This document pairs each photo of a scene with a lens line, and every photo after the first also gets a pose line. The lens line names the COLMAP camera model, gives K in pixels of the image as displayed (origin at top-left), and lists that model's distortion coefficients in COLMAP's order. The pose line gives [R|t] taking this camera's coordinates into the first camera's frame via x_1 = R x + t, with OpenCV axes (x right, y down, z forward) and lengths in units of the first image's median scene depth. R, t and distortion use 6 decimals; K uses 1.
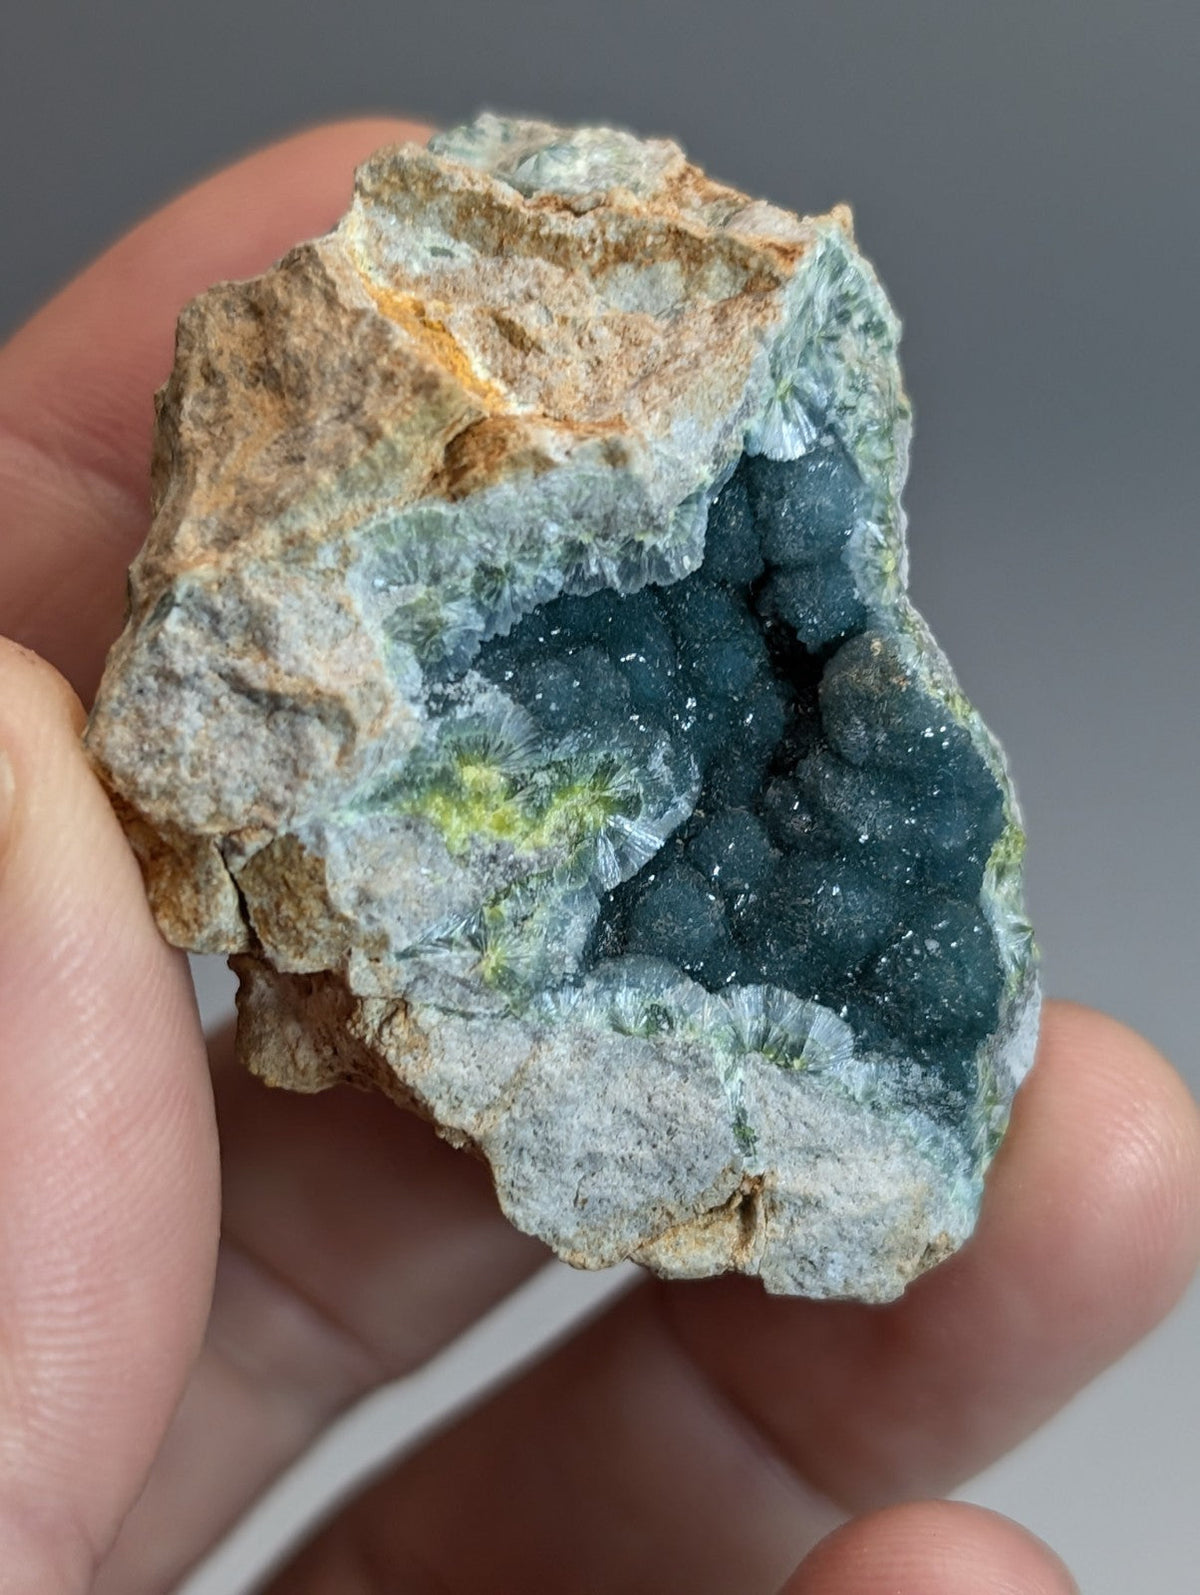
lens RADIAL K [[3173.5, 0, 589.1], [0, 3173.5, 785.8], [0, 0, 1]] dist [0.215713, 0.000000]
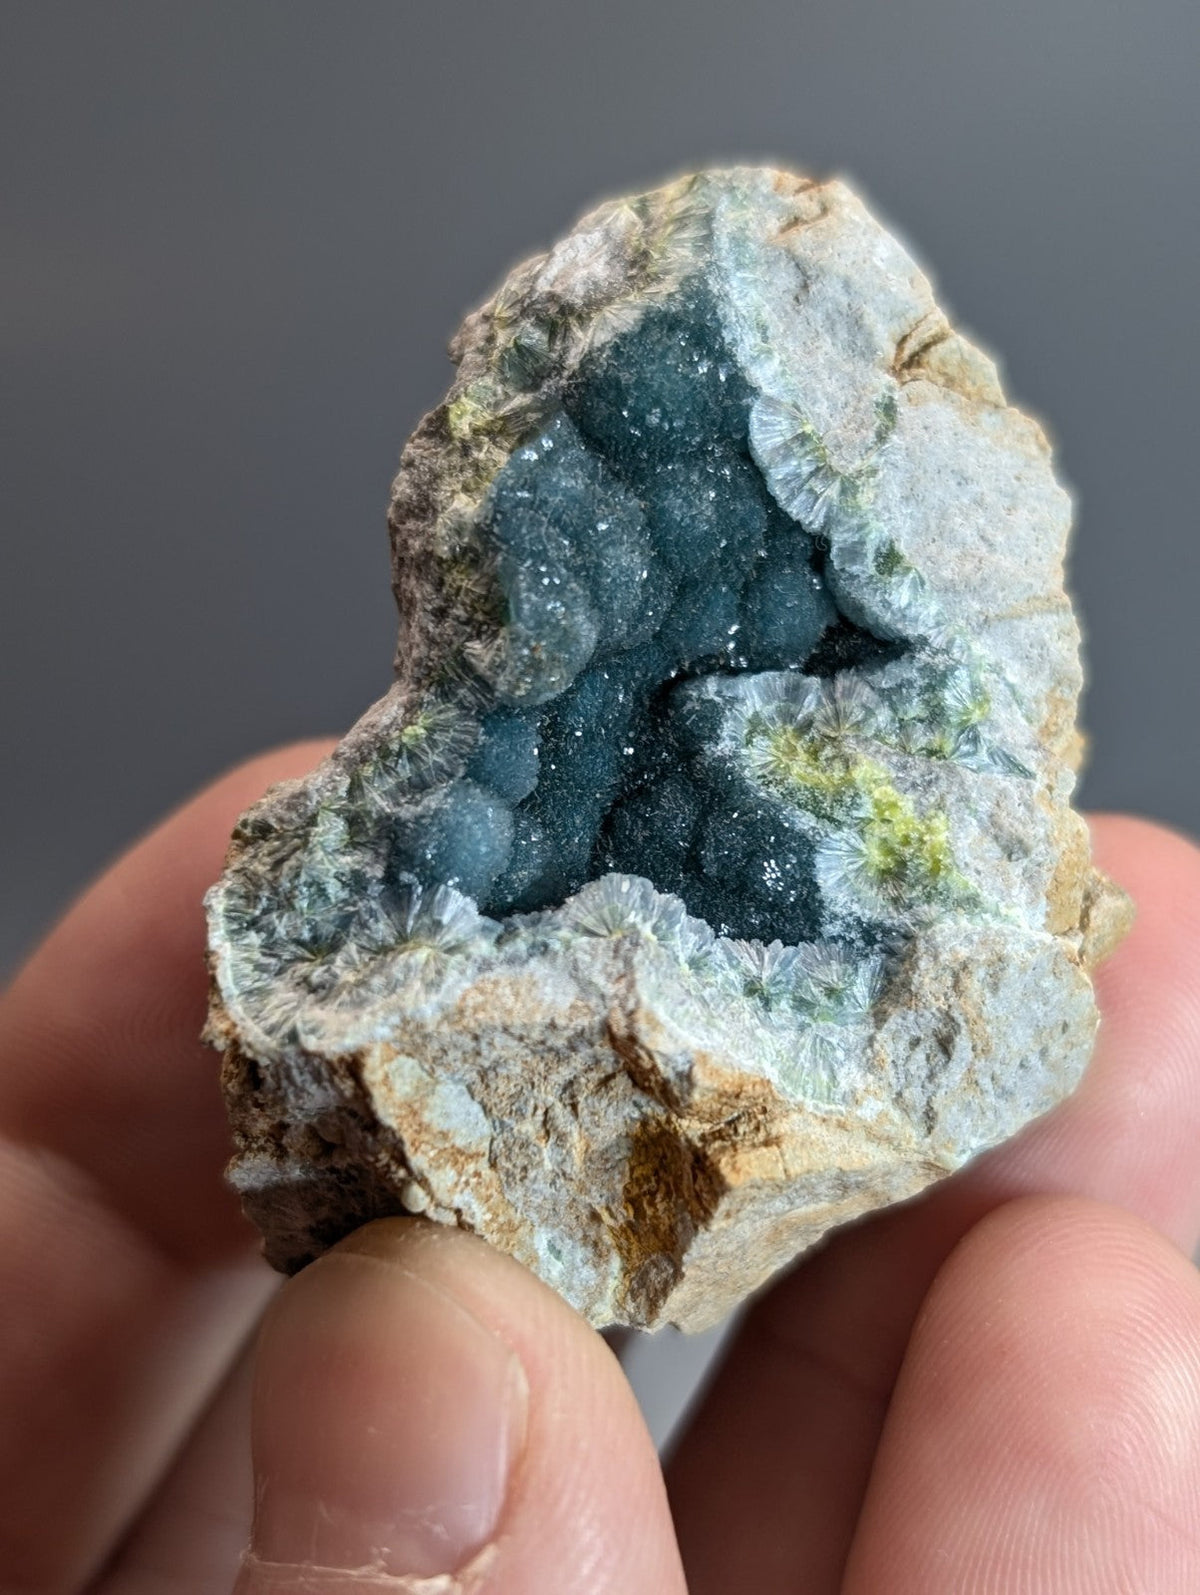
lens RADIAL K [[2359.1, 0, 590.0], [0, 2359.1, 823.4], [0, 0, 1]] dist [0.149625, 0.000000]
pose [[-0.625599, -0.624169, -0.468017, 0.397351], [0.621150, -0.761481, 0.185255, -0.199376], [-0.472016, -0.174813, 0.864084, 0.360768]]
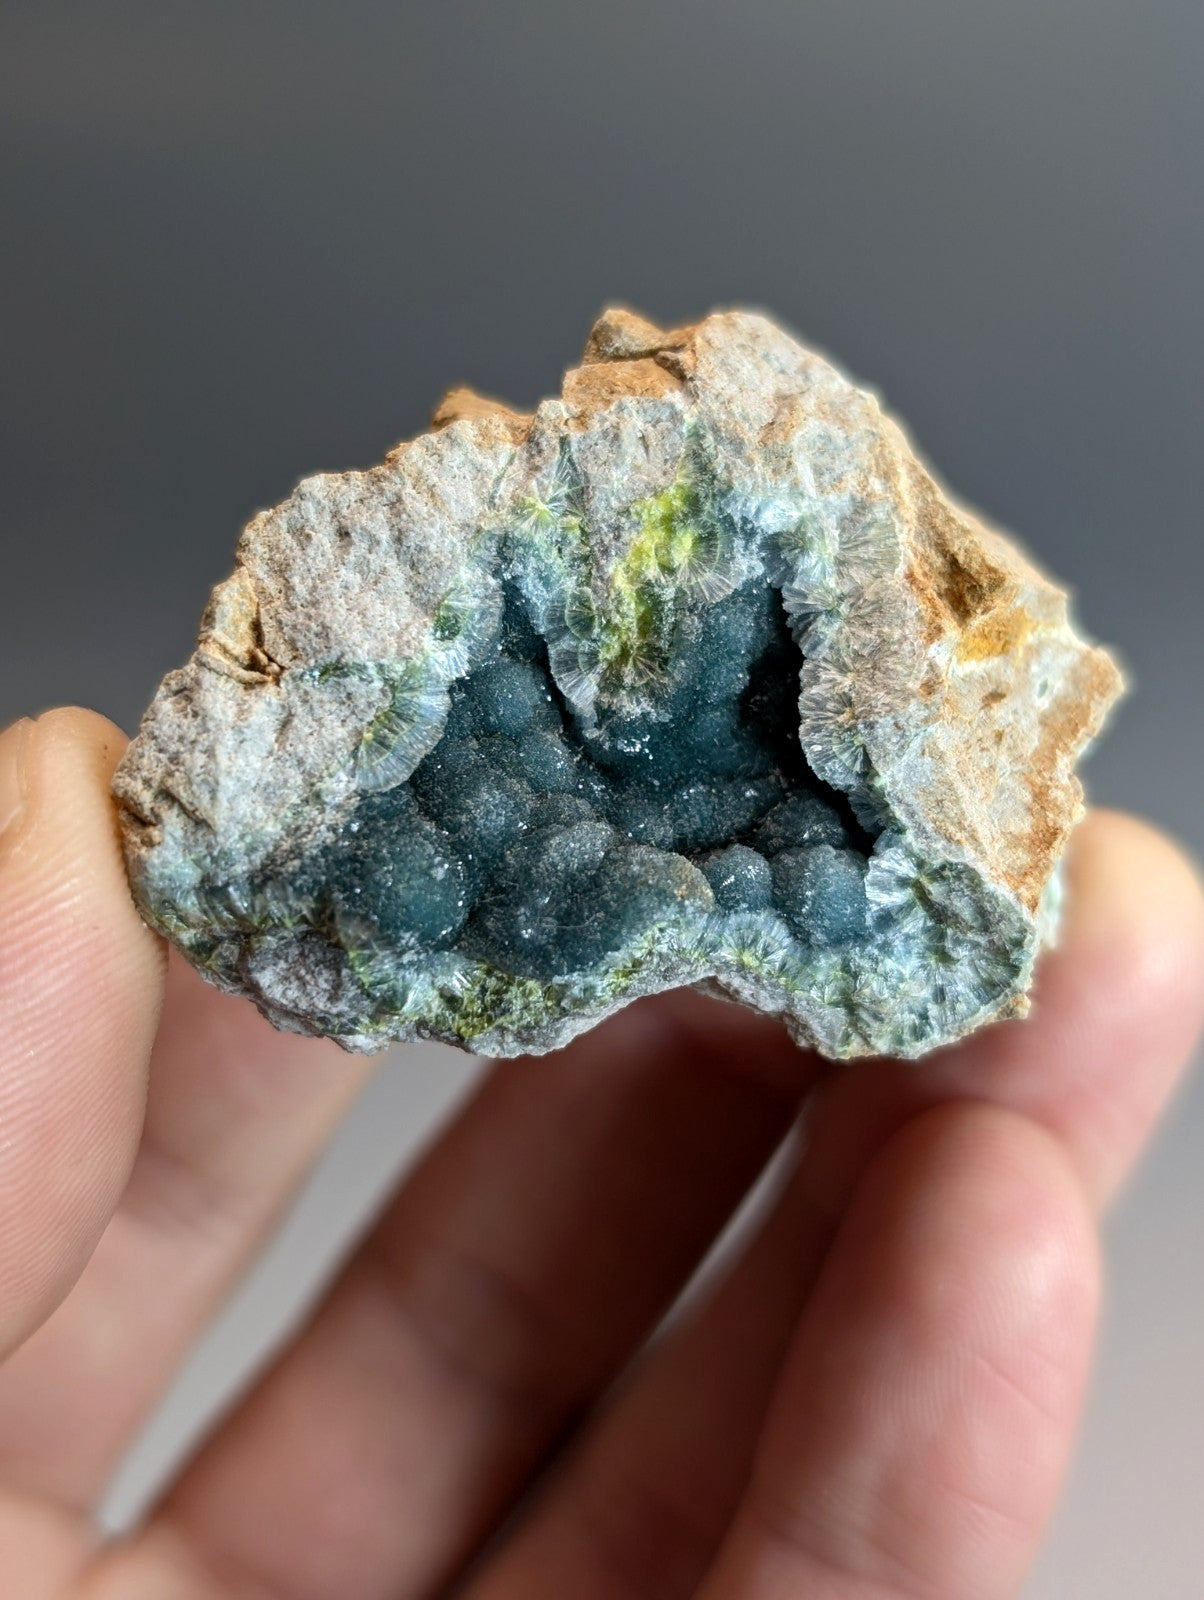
lens RADIAL K [[1954.4, 0, 605.2], [0, 1954.4, 799.7], [0, 0, 1]] dist [0.121685, 0.000000]
pose [[-0.183577, 0.843004, -0.505613, 0.433196], [-0.936356, -0.306531, -0.171105, 0.124094], [-0.299228, 0.442022, 0.845623, 0.403951]]
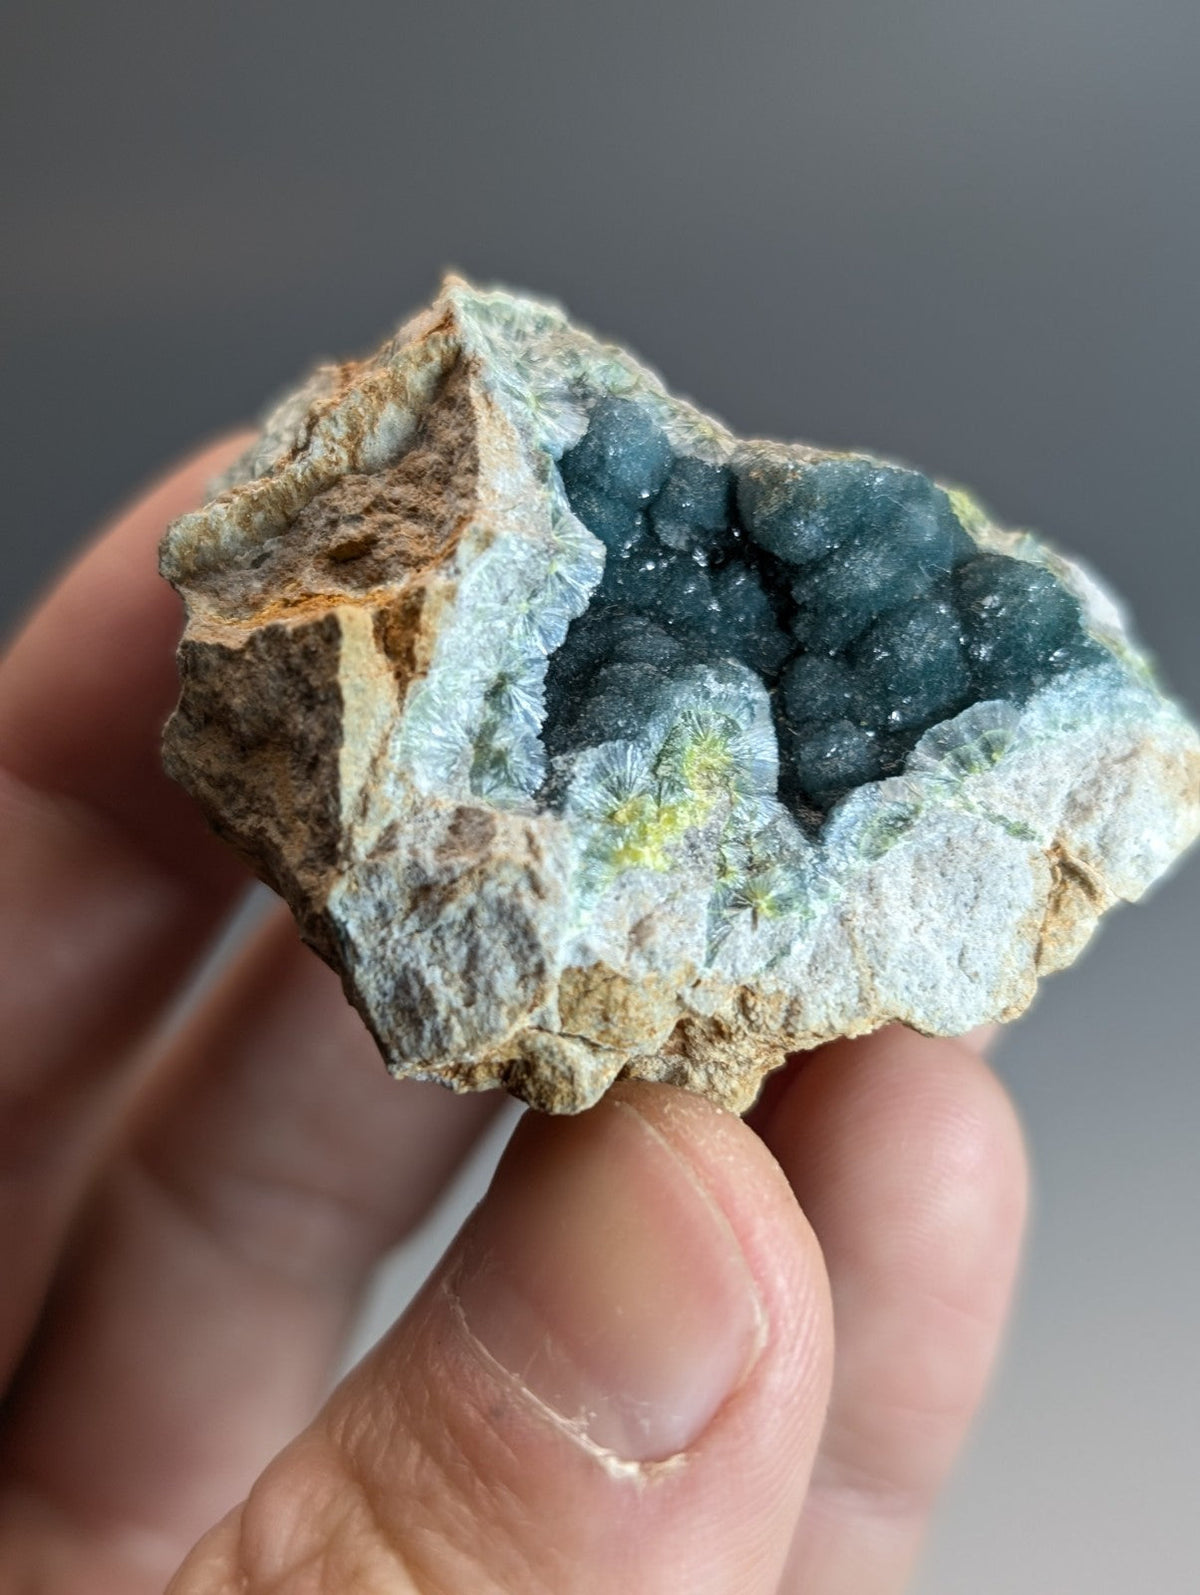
lens RADIAL K [[1948.3, 0, 610.1], [0, 1948.3, 799.2], [0, 0, 1]] dist [0.121685, 0.000000]
pose [[0.624686, -0.780876, 0.000150, -0.034991], [0.779838, 0.623846, -0.051659, 0.025152], [0.040246, 0.032388, 0.998665, 0.295088]]
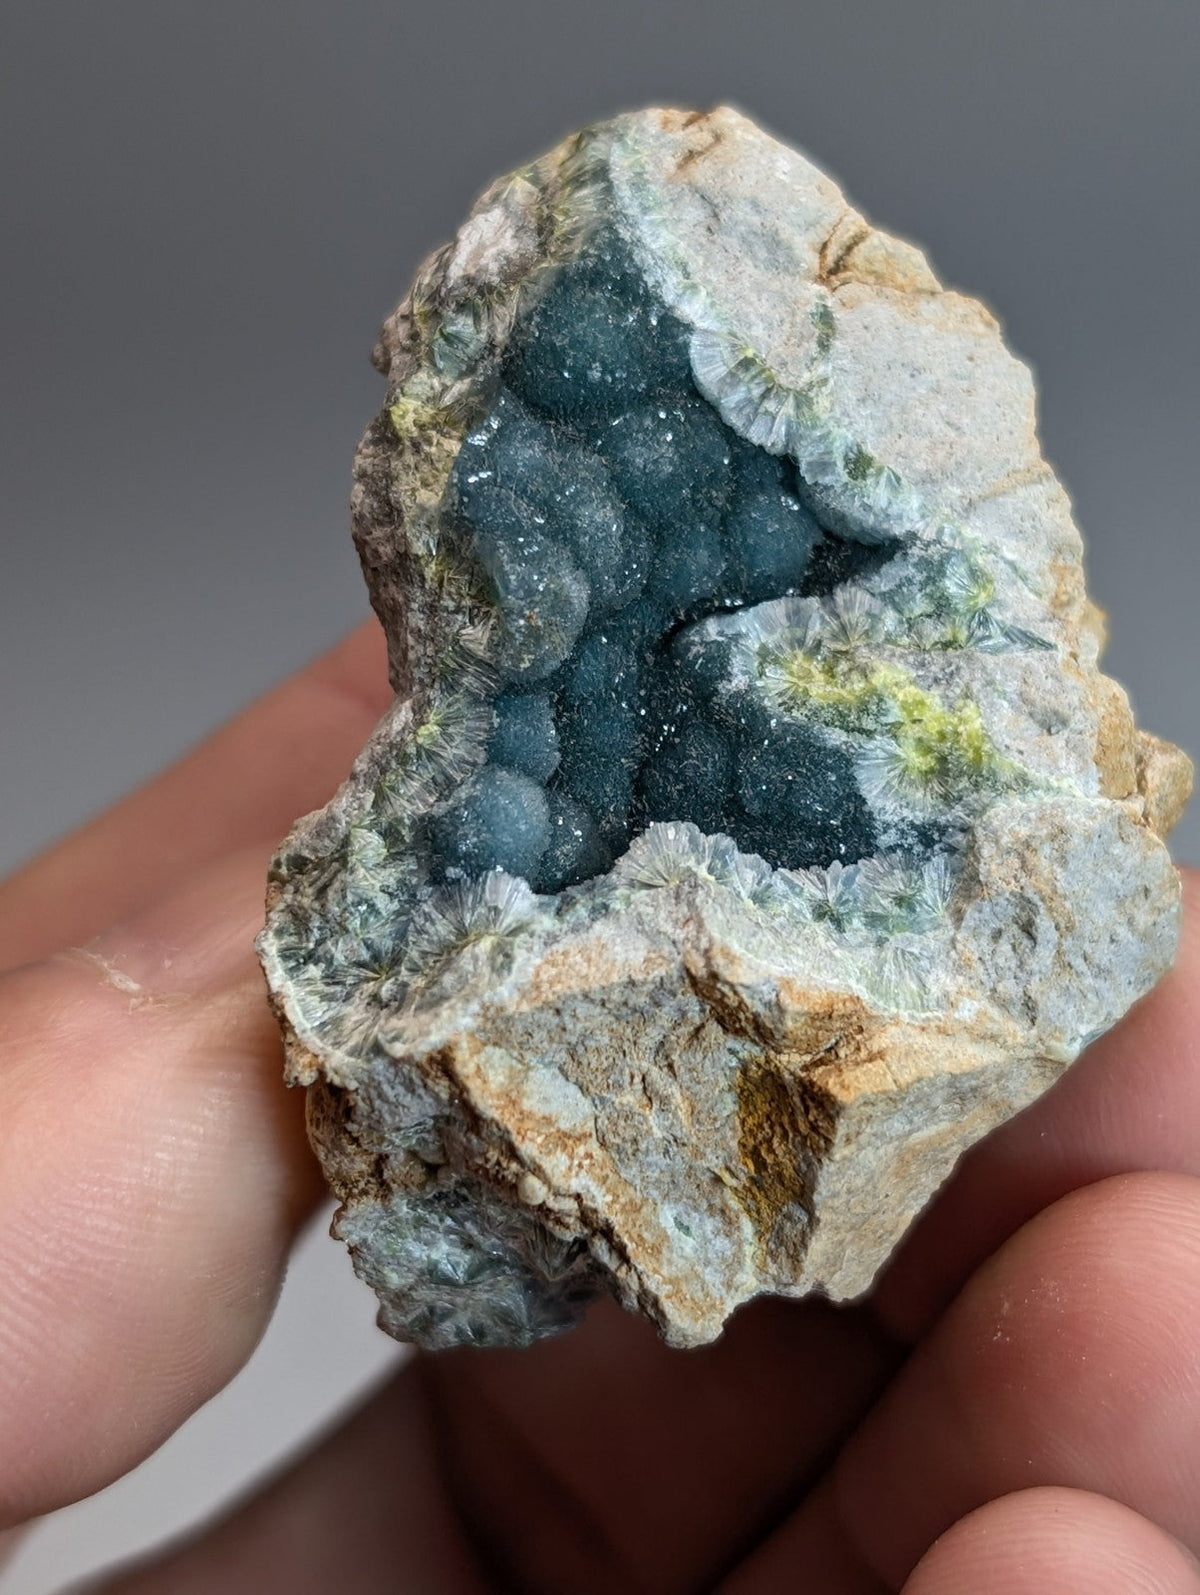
lens RADIAL K [[3173.5, 0, 594.5], [0, 3173.5, 794.1], [0, 0, 1]] dist [0.215713, 0.000000]
pose [[-0.747520, -0.507966, -0.428000, 0.476264], [0.439475, -0.861374, 0.254750, -0.320849], [-0.498072, 0.002335, 0.867132, 0.151278]]
